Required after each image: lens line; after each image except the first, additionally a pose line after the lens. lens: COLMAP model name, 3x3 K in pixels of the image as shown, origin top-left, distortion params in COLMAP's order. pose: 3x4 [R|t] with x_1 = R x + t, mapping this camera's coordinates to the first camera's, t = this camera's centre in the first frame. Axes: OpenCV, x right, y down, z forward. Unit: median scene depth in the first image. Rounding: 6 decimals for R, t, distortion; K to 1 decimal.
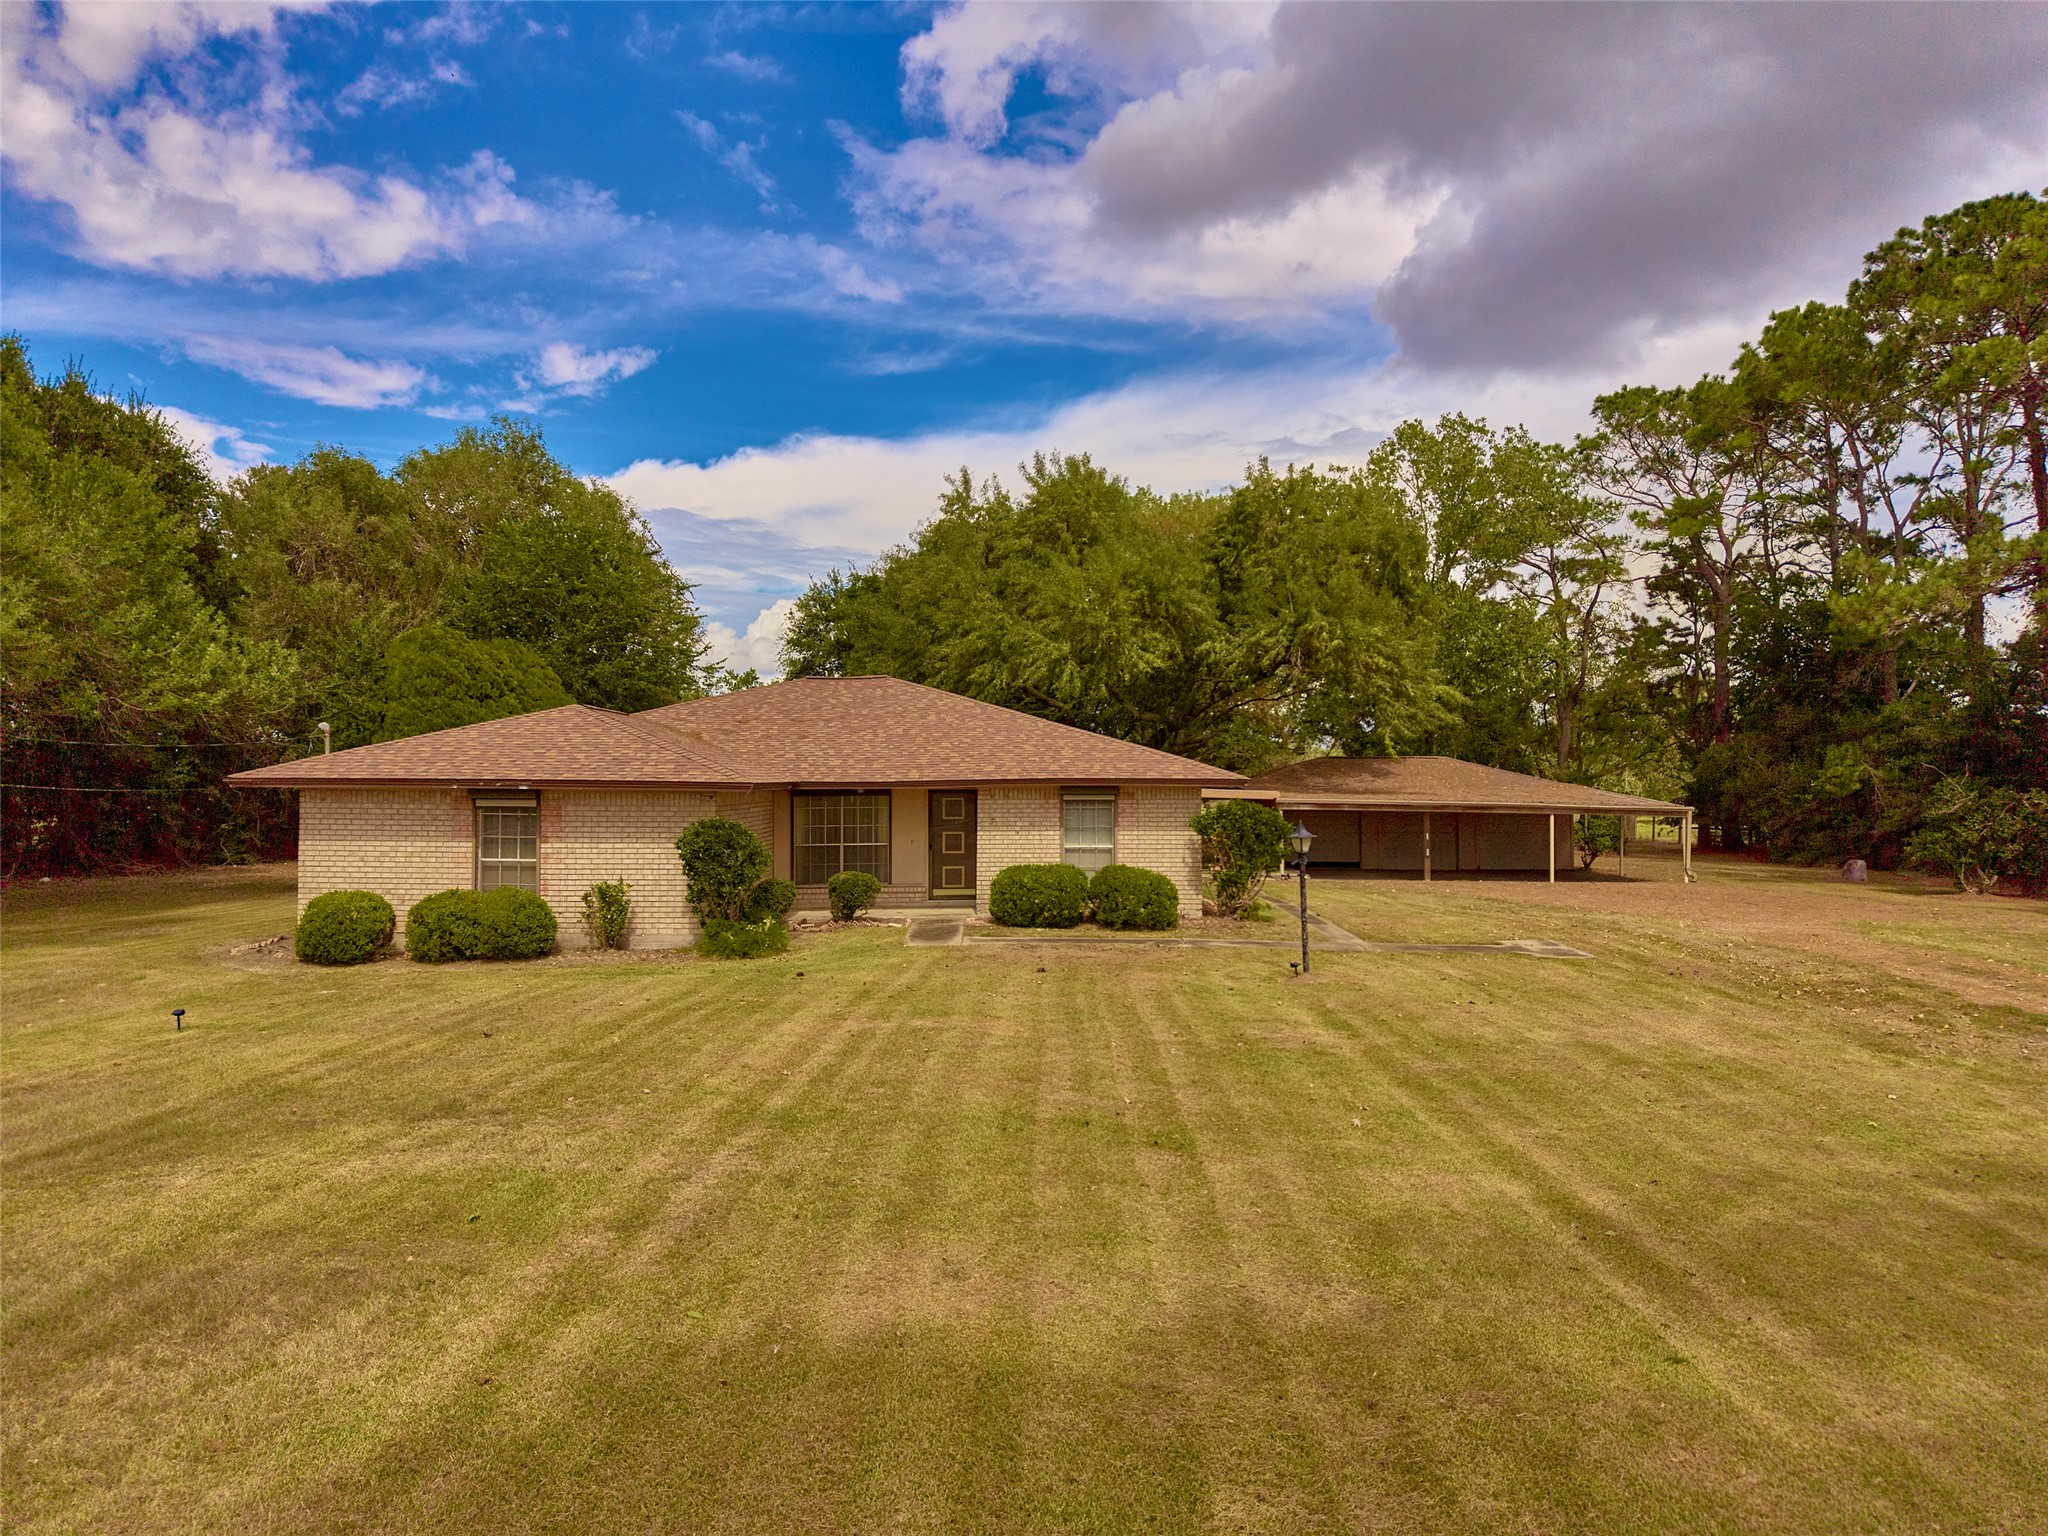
lens RADIAL K [[1345.9, 0, 994.5], [0, 1345.9, 769.9], [0, 0, 1]] dist [0.062472, -0.000447]
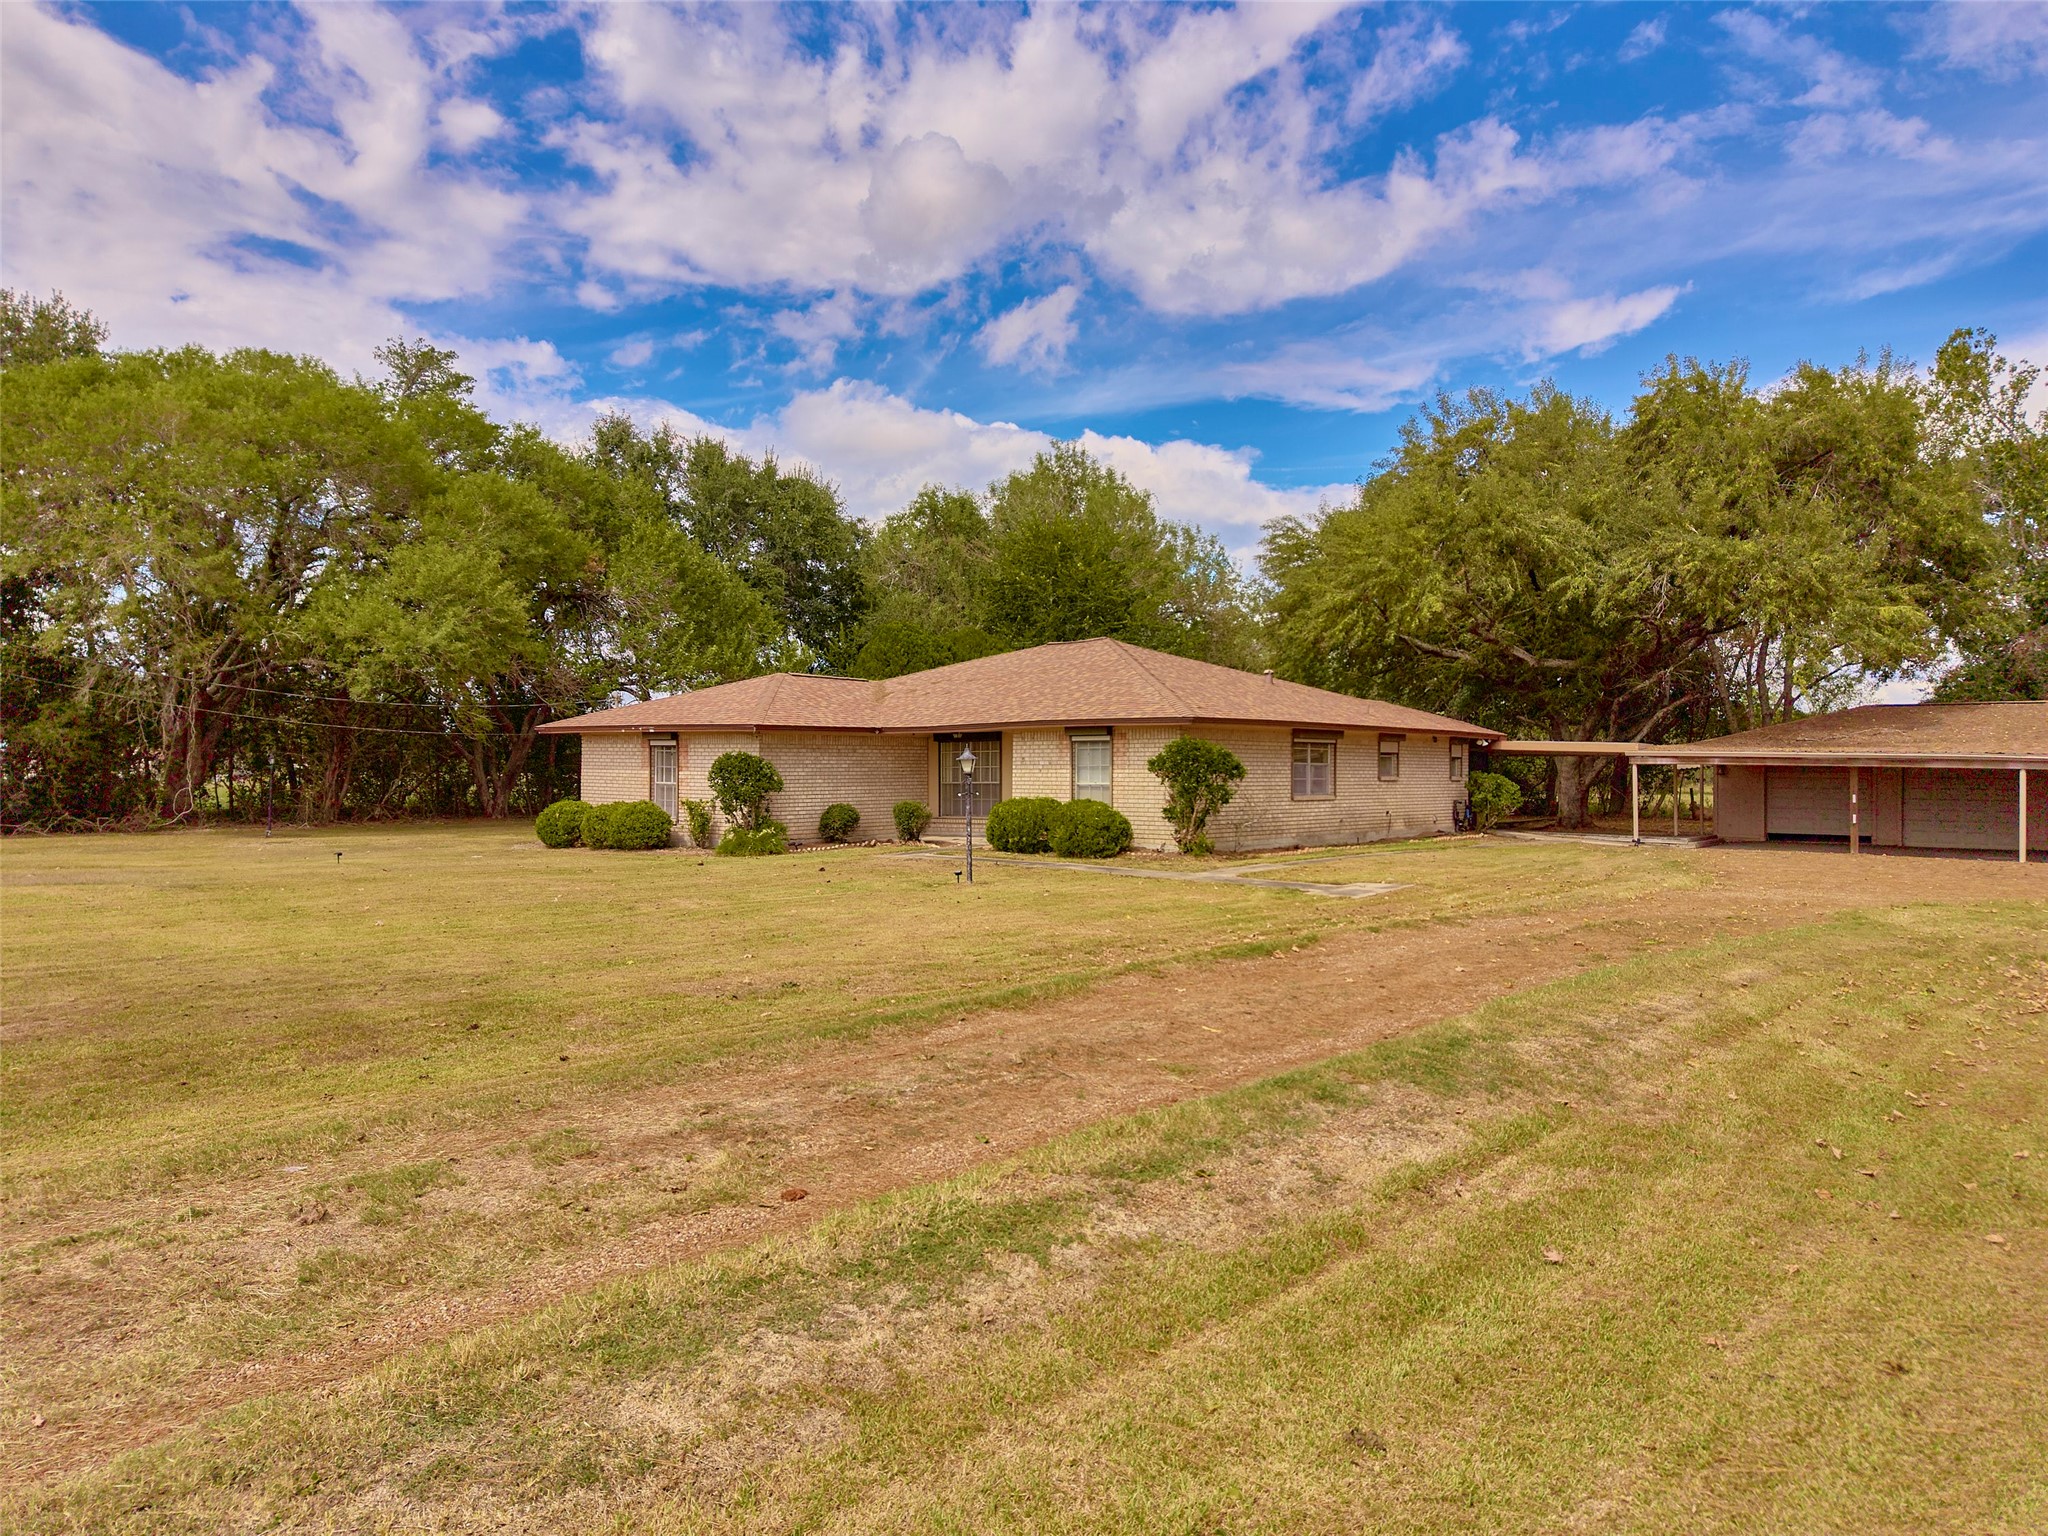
lens RADIAL K [[1394.3, 0, 1024.0], [0, 1394.3, 768.0], [0, 0, 1]] dist [0.049644, -0.038750]
pose [[0.784485, 0.001276, -0.620147, 0.704122], [0.005660, 0.999942, 0.009217, 0.033148], [0.620123, -0.010741, 0.784431, 0.081867]]
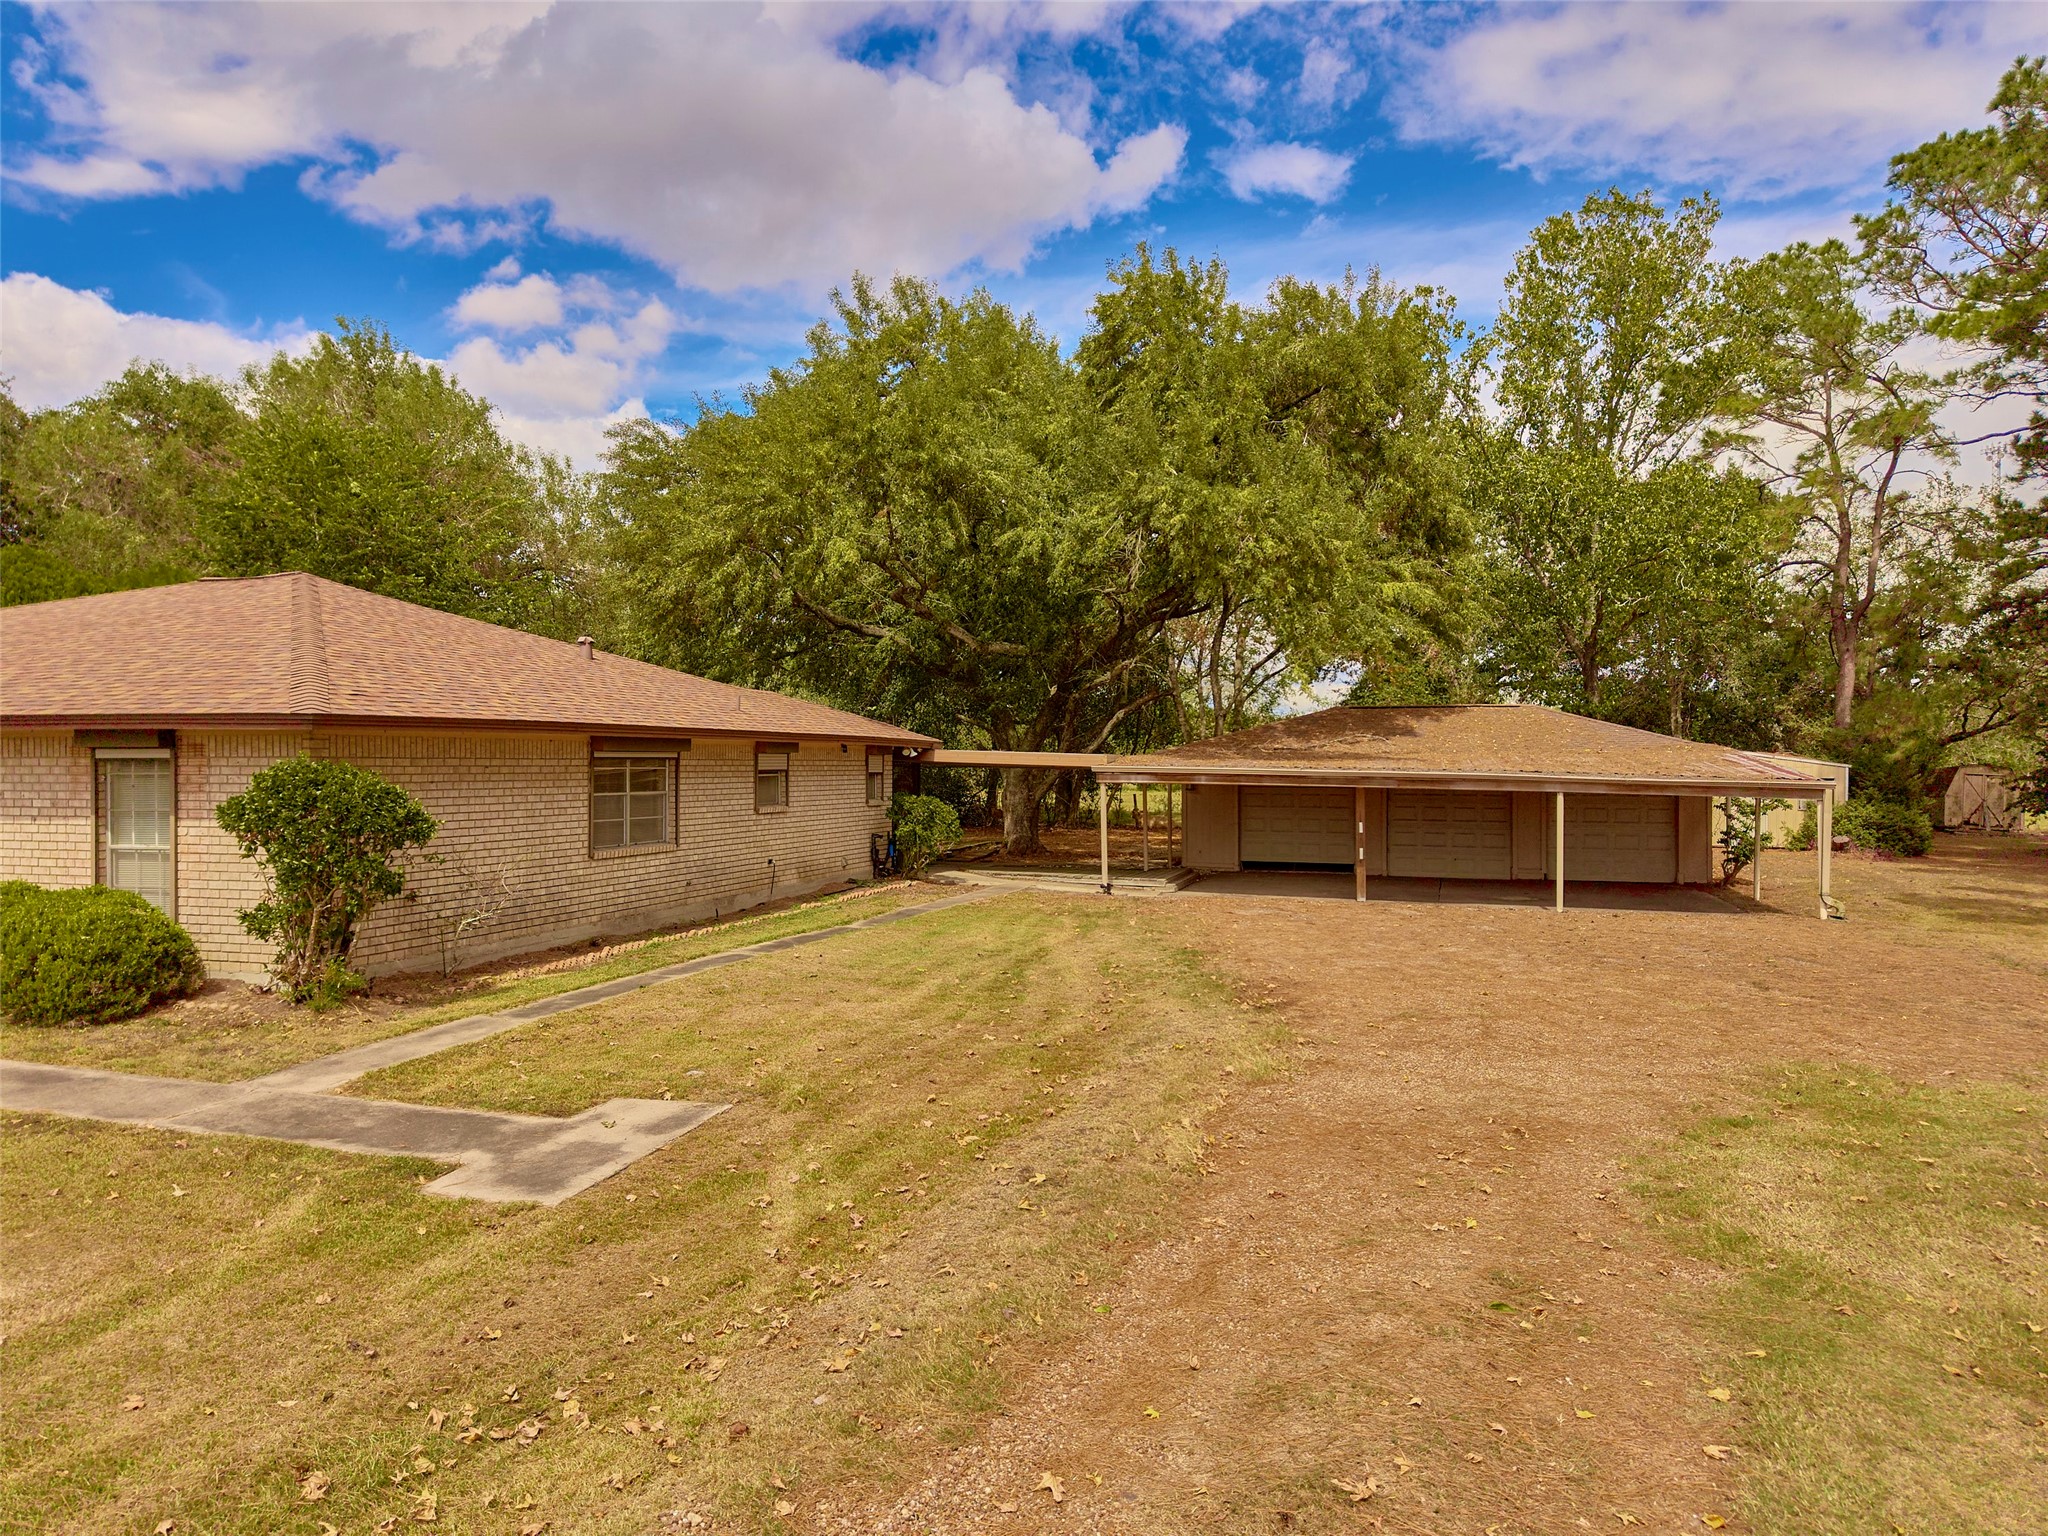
lens RADIAL K [[1385.8, 0, 1033.0], [0, 1385.8, 776.1], [0, 0, 1]] dist [0.060294, -0.035220]
pose [[0.962570, 0.006079, -0.270965, 0.543849], [0.000543, 0.999703, 0.024358, 0.015689], [0.271033, -0.023593, 0.962281, 0.546804]]
